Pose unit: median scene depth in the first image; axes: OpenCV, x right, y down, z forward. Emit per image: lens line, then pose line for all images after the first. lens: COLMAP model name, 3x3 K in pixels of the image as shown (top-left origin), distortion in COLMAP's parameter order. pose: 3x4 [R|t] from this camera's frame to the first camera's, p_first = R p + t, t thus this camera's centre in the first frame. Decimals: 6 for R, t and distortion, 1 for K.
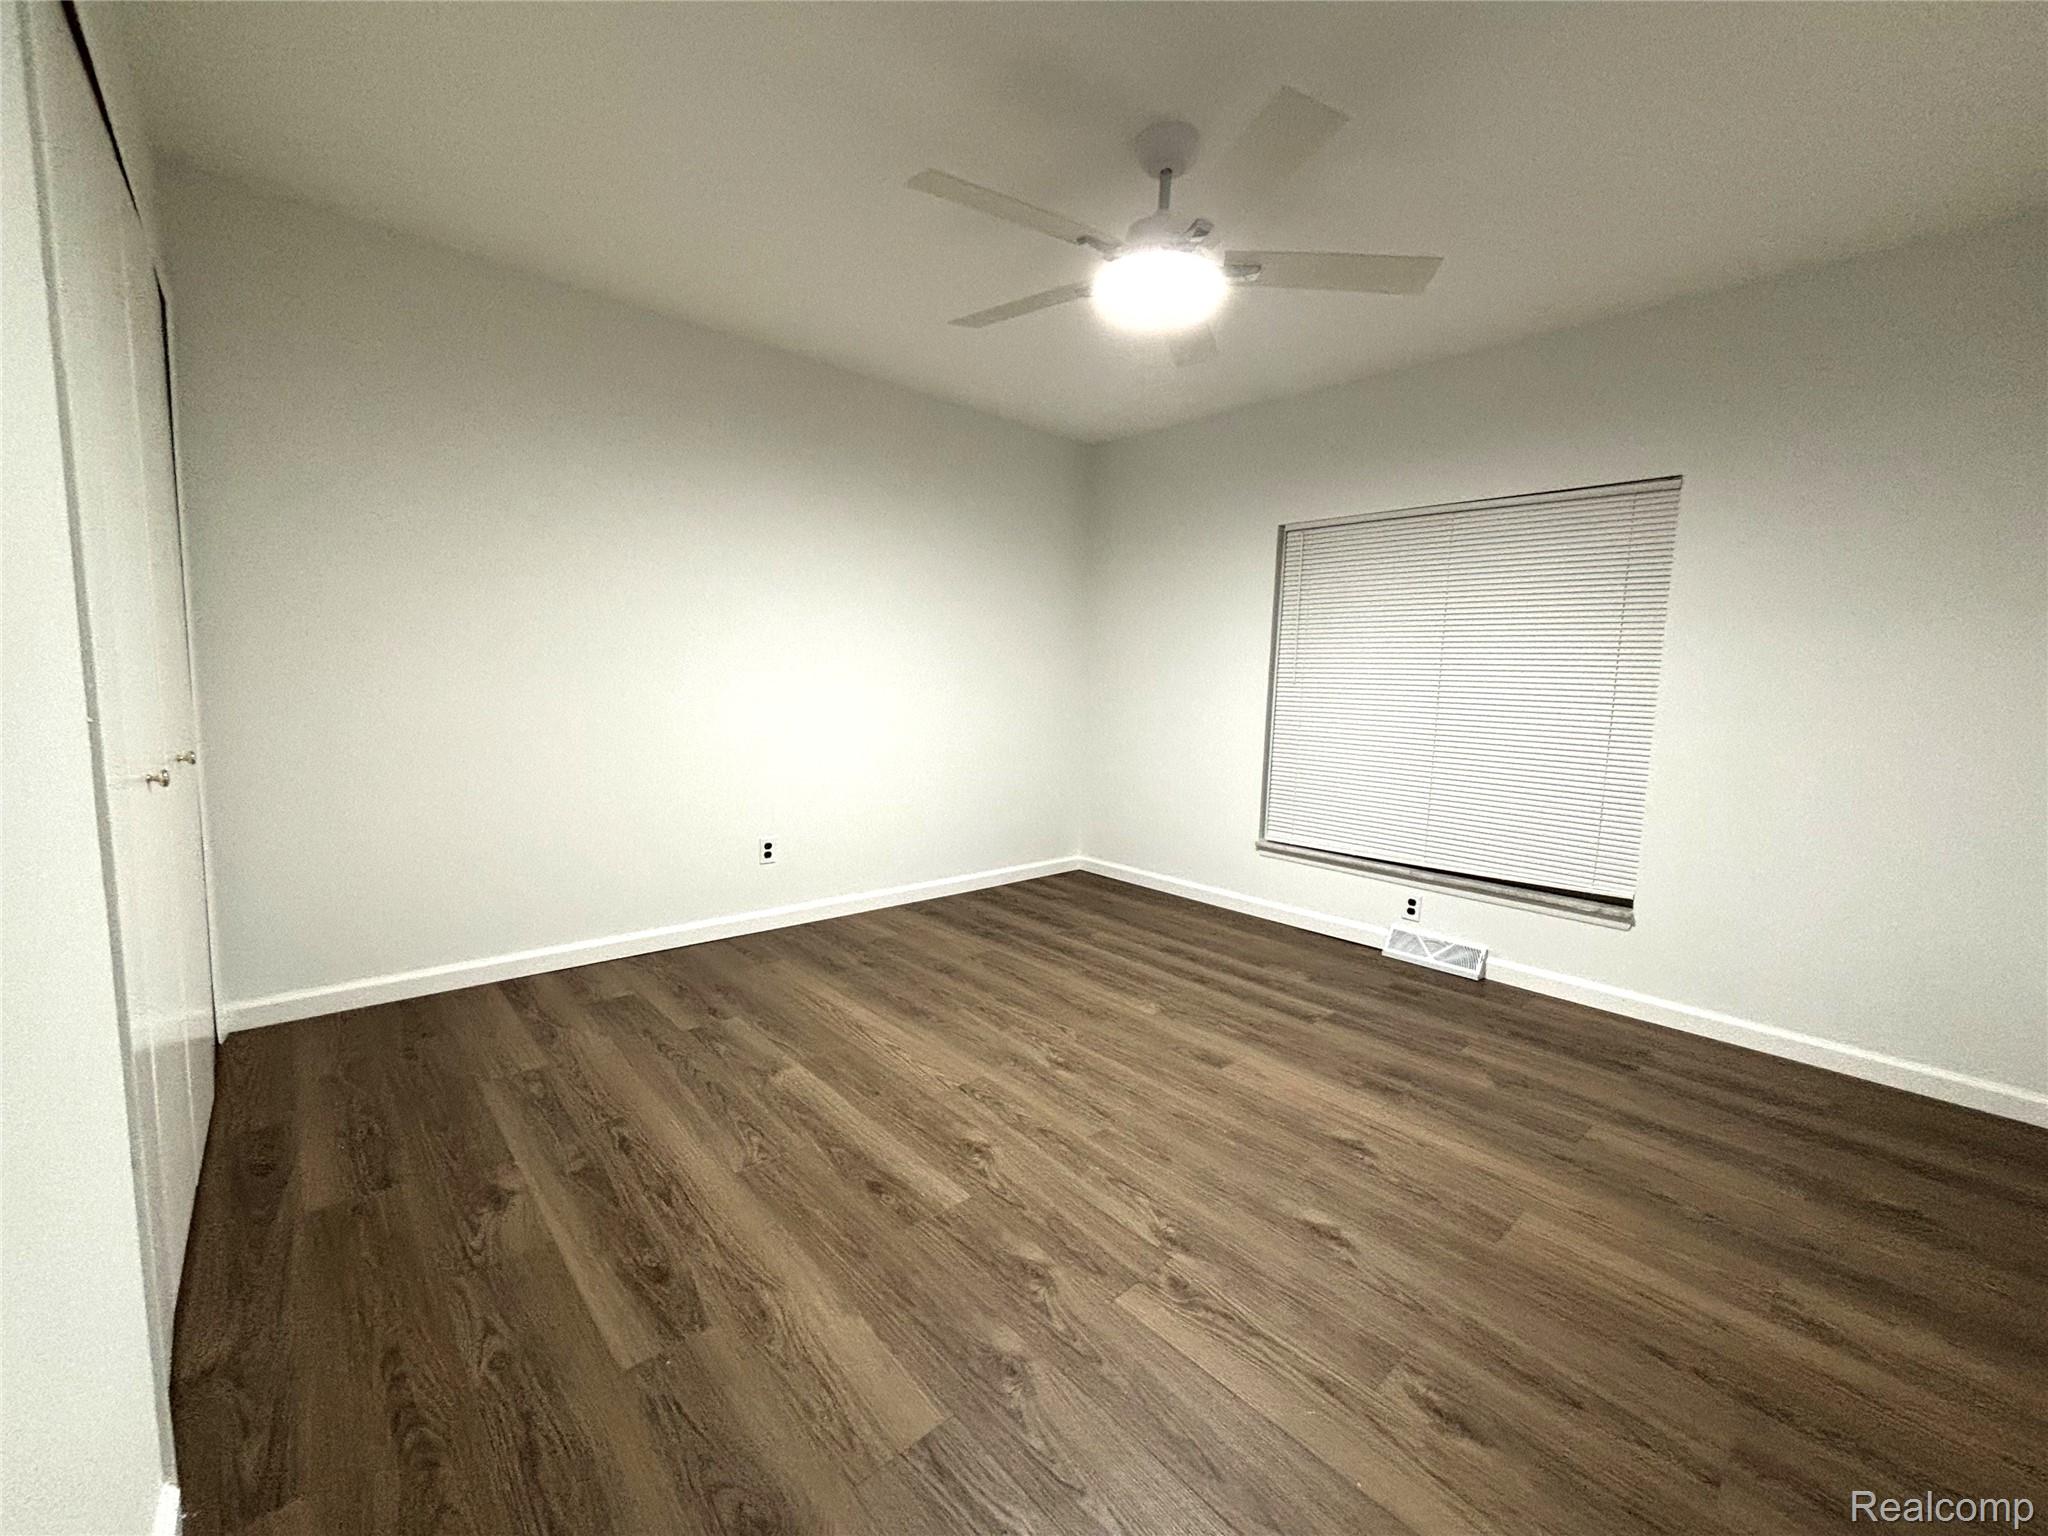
lens RADIAL K [[897.5, 0, 1022.6], [0, 897.5, 767.5], [0, 0, 1]] dist [0.000218, -0.000065]
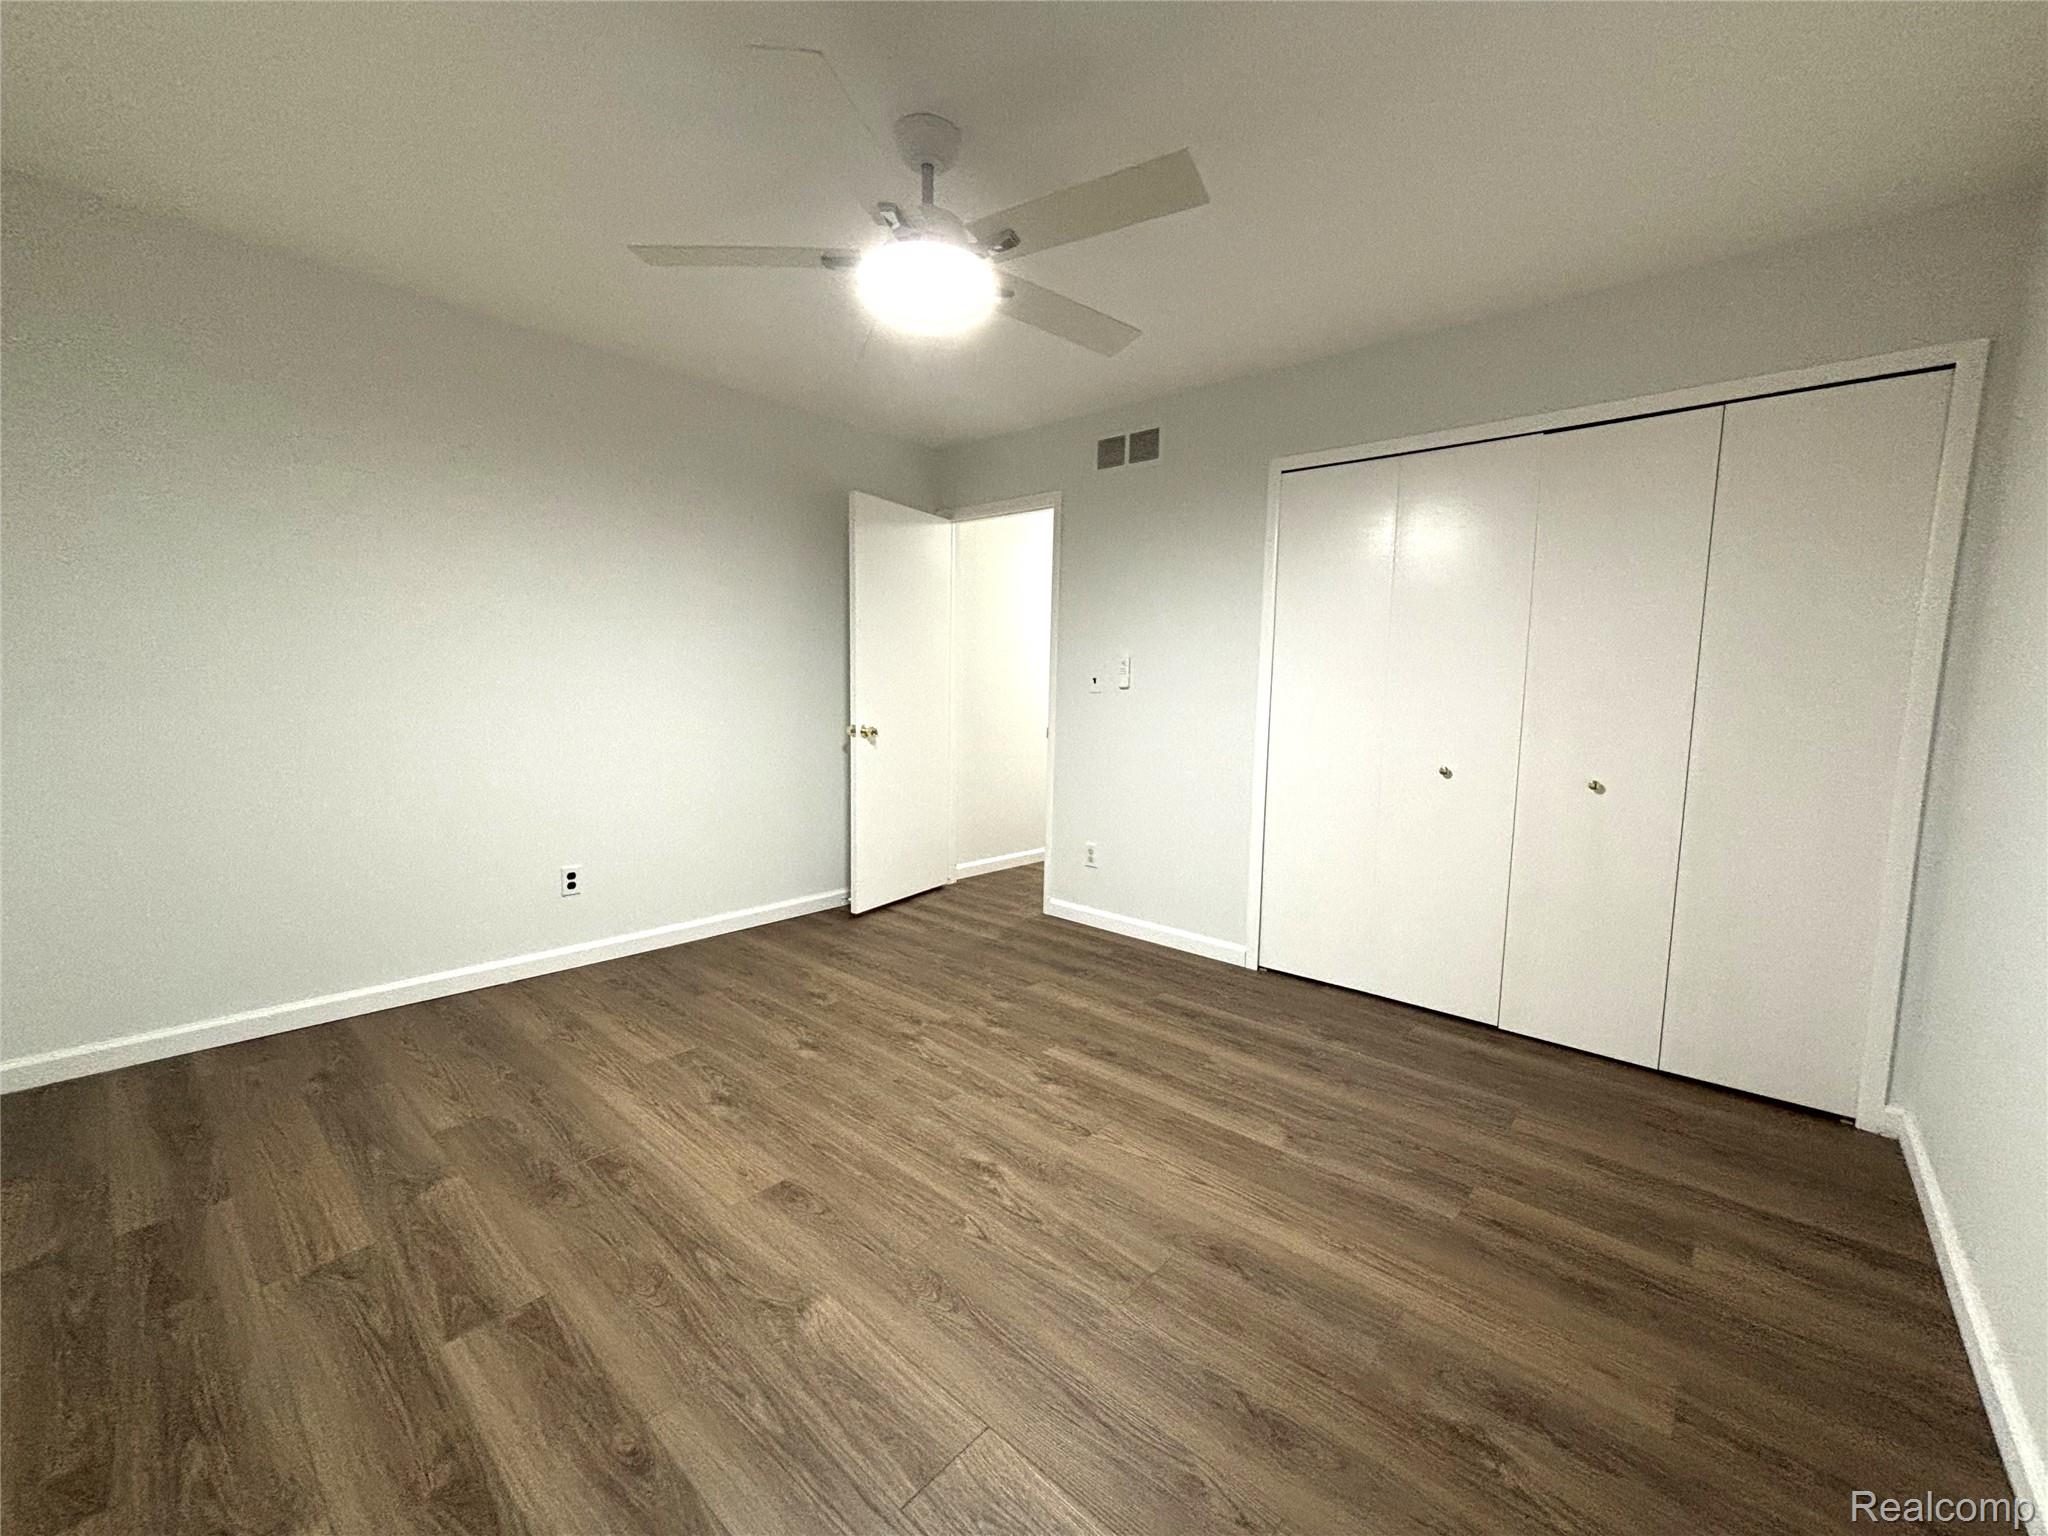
lens RADIAL K [[897.5, 0, 1023.3], [0, 897.5, 774.1], [0, 0, 1]] dist [0.000218, -0.000065]
pose [[-0.993284, -0.043530, -0.107201, 0.140779], [-0.064218, 0.978129, 0.197839, -0.239016], [0.096245, 0.203395, -0.974355, 2.179874]]
